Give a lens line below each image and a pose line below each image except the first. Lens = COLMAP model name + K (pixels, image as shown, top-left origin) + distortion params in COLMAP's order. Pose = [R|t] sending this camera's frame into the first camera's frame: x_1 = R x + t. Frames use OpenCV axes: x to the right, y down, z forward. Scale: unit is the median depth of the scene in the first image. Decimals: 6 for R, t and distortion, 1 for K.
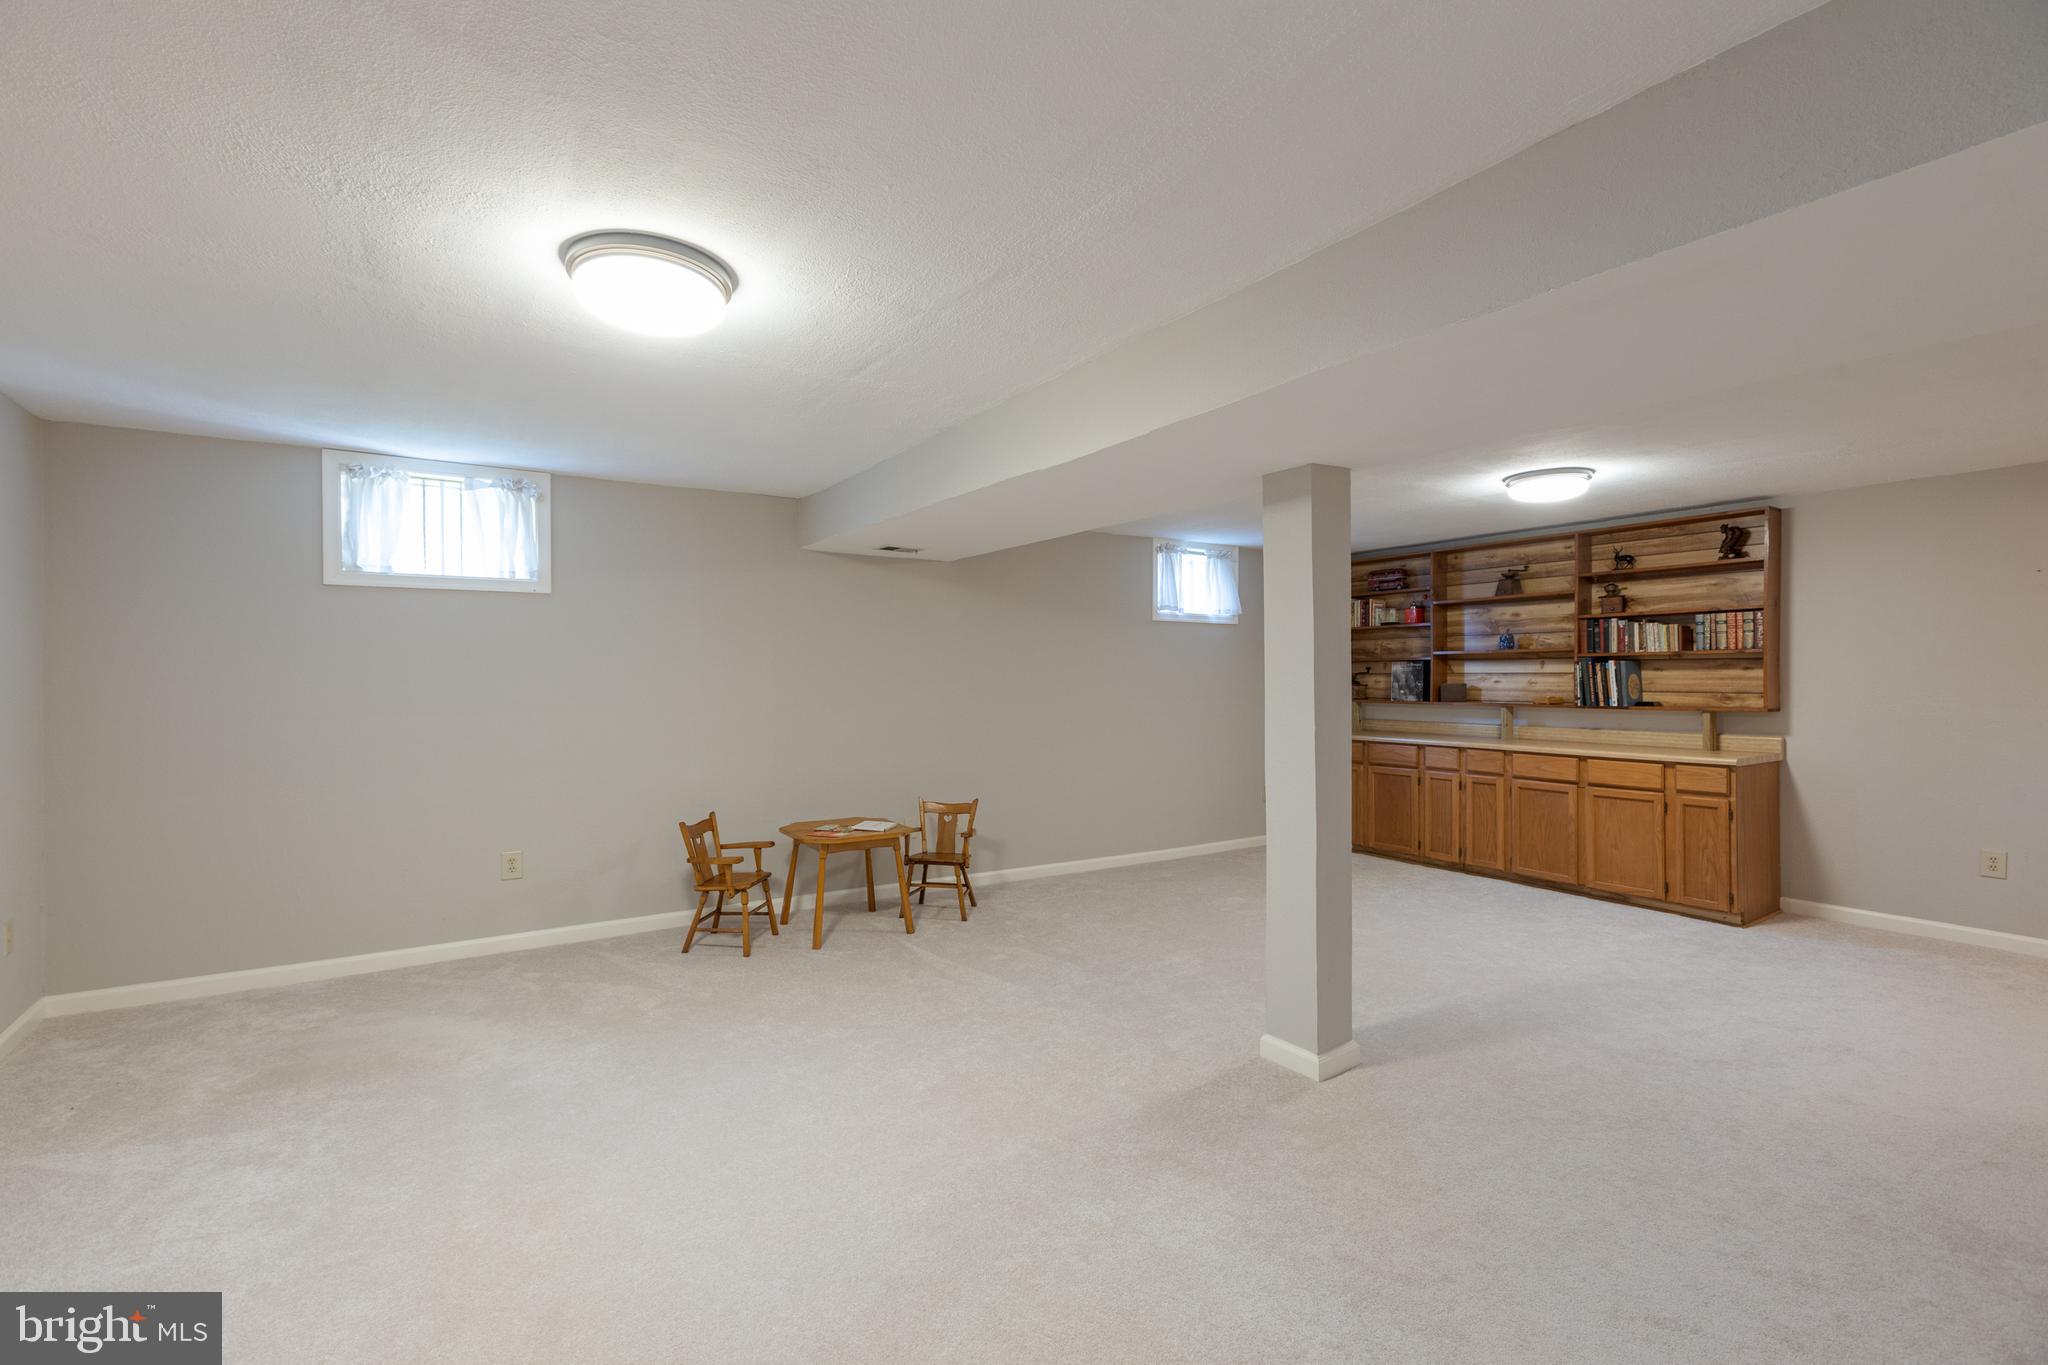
lens RADIAL K [[895.6, 0, 1024.0], [0, 895.6, 682.5], [0, 0, 1]] dist [0.000648, 0.000392]
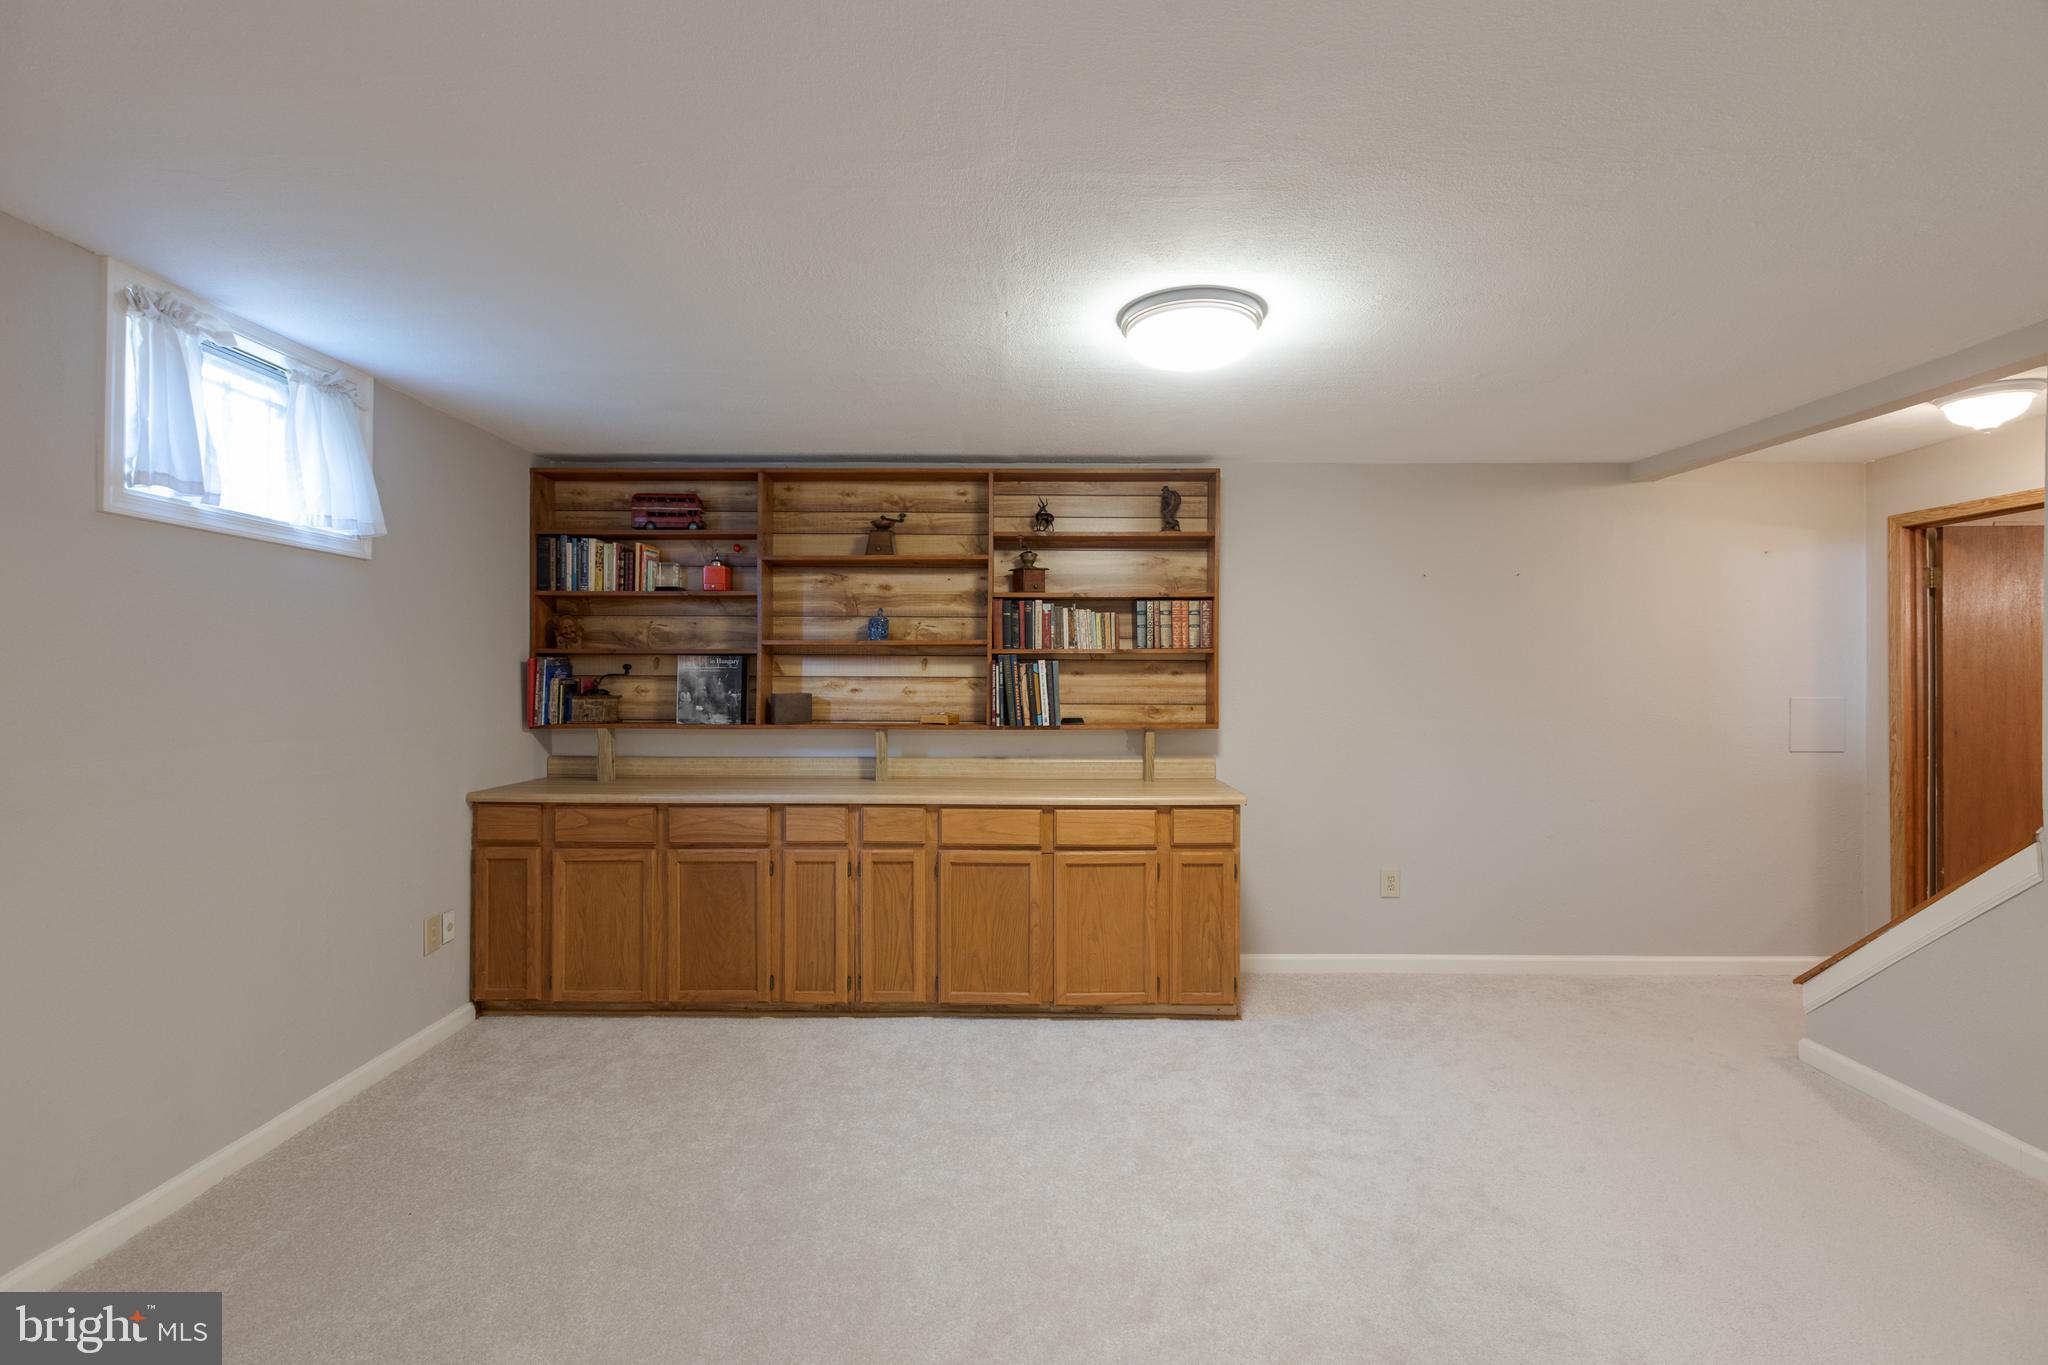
lens RADIAL K [[905.0, 0, 1025.1], [0, 905.0, 679.8], [0, 0, 1]] dist [-0.001351, -0.000541]
pose [[0.542568, 0.001524, 0.840011, 0.051580], [0.001951, 0.999993, -0.003075, -0.006334], [-0.840010, 0.003308, 0.542561, 0.563689]]
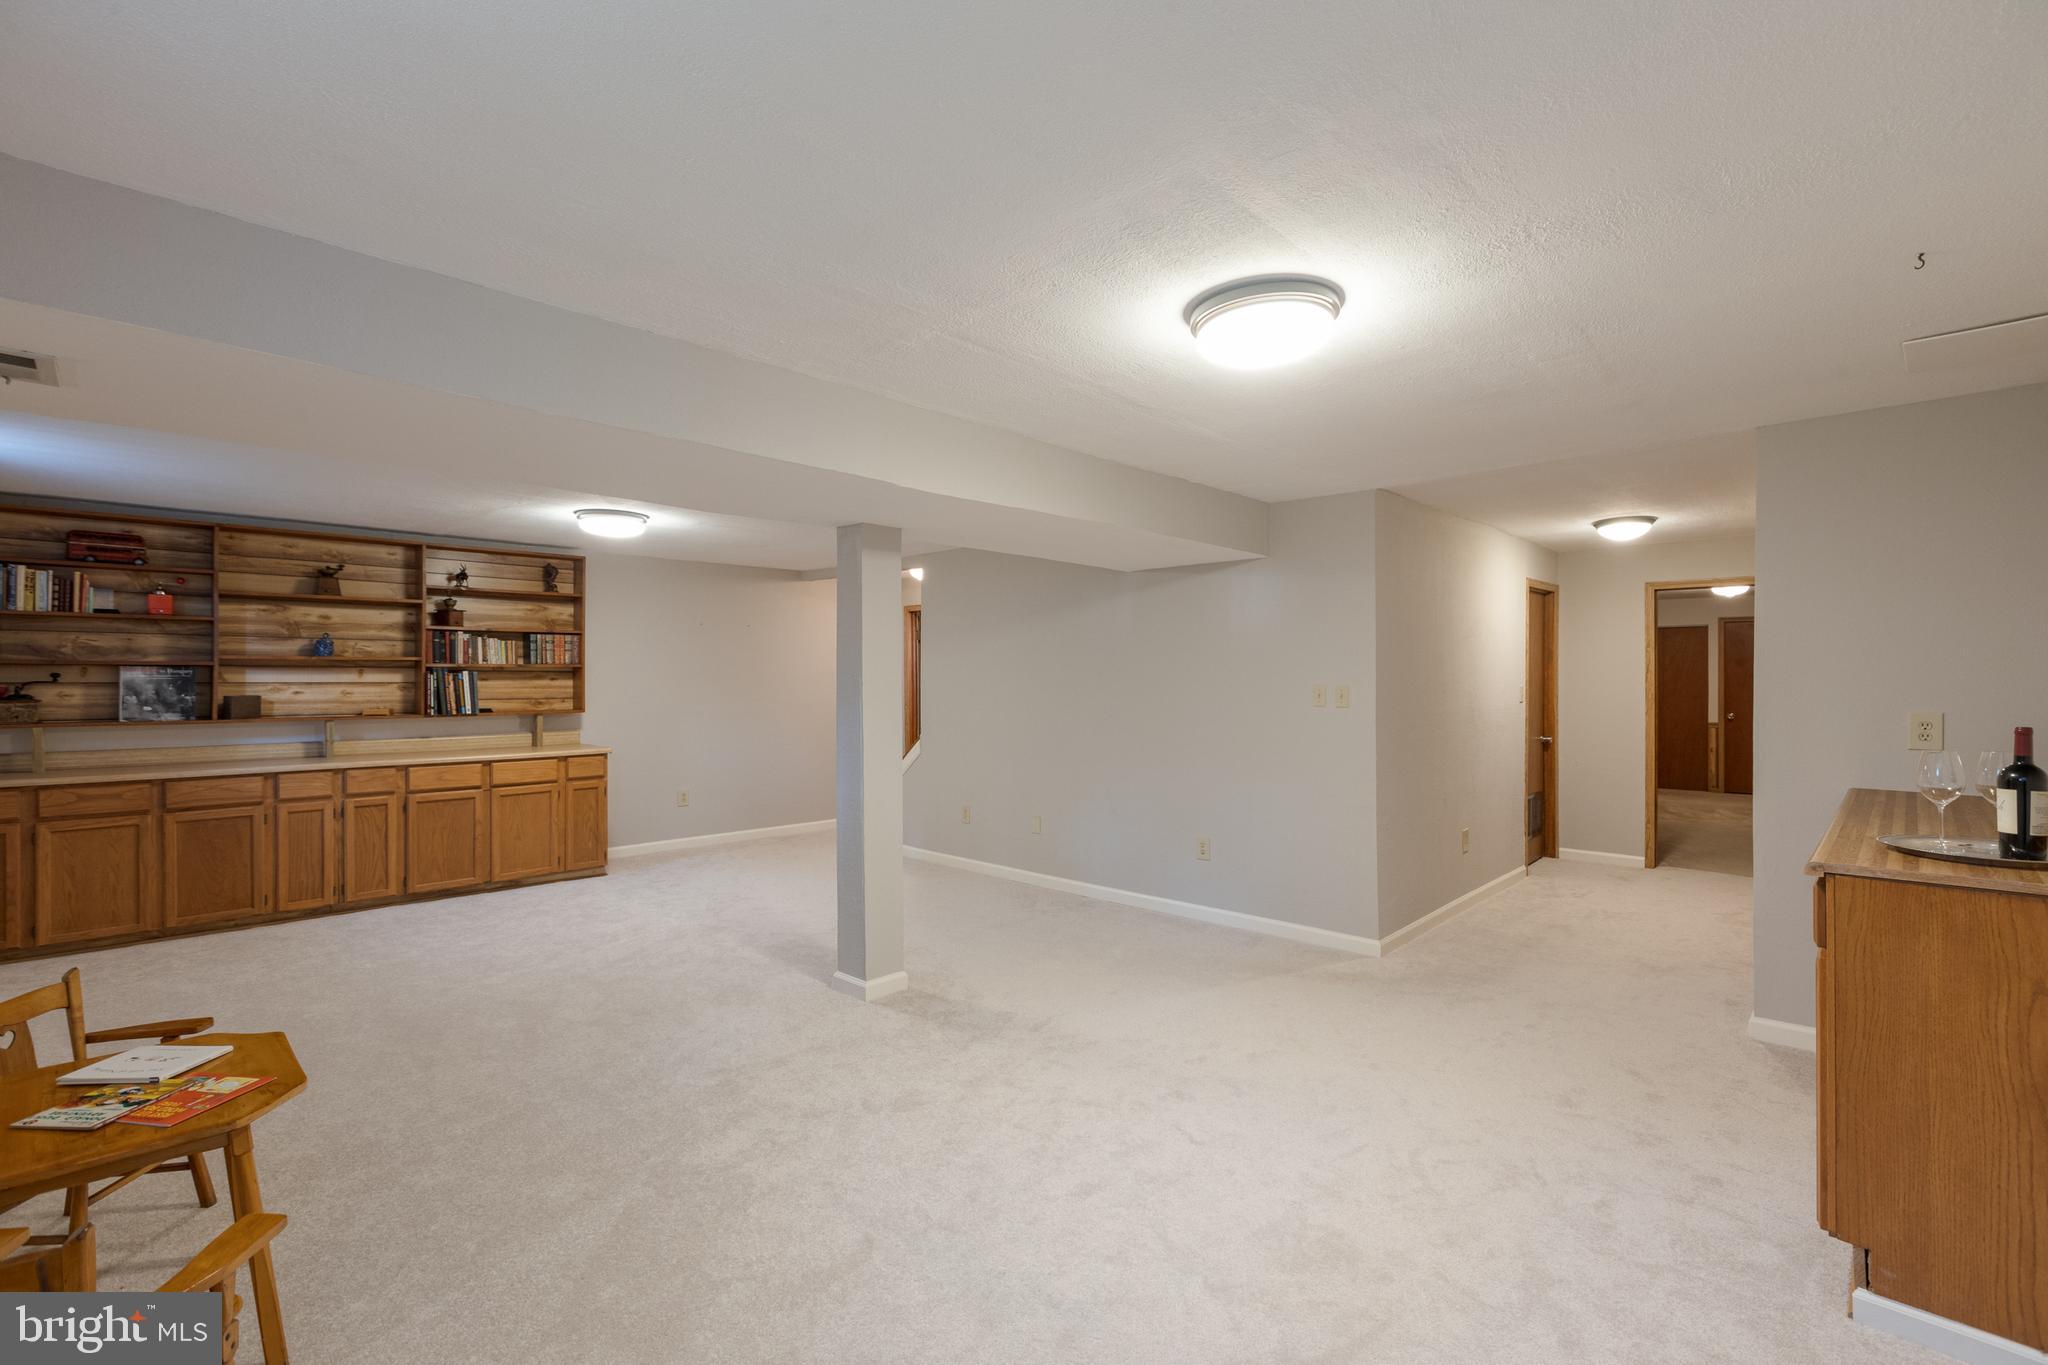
lens RADIAL K [[905.0, 0, 1025.1], [0, 905.0, 679.8], [0, 0, 1]] dist [-0.001351, -0.000541]
pose [[-0.224331, 0.001178, 0.974512, -0.489881], [0.007155, 0.999974, 0.000438, -0.008875], [-0.974487, 0.007071, -0.224333, 0.529492]]
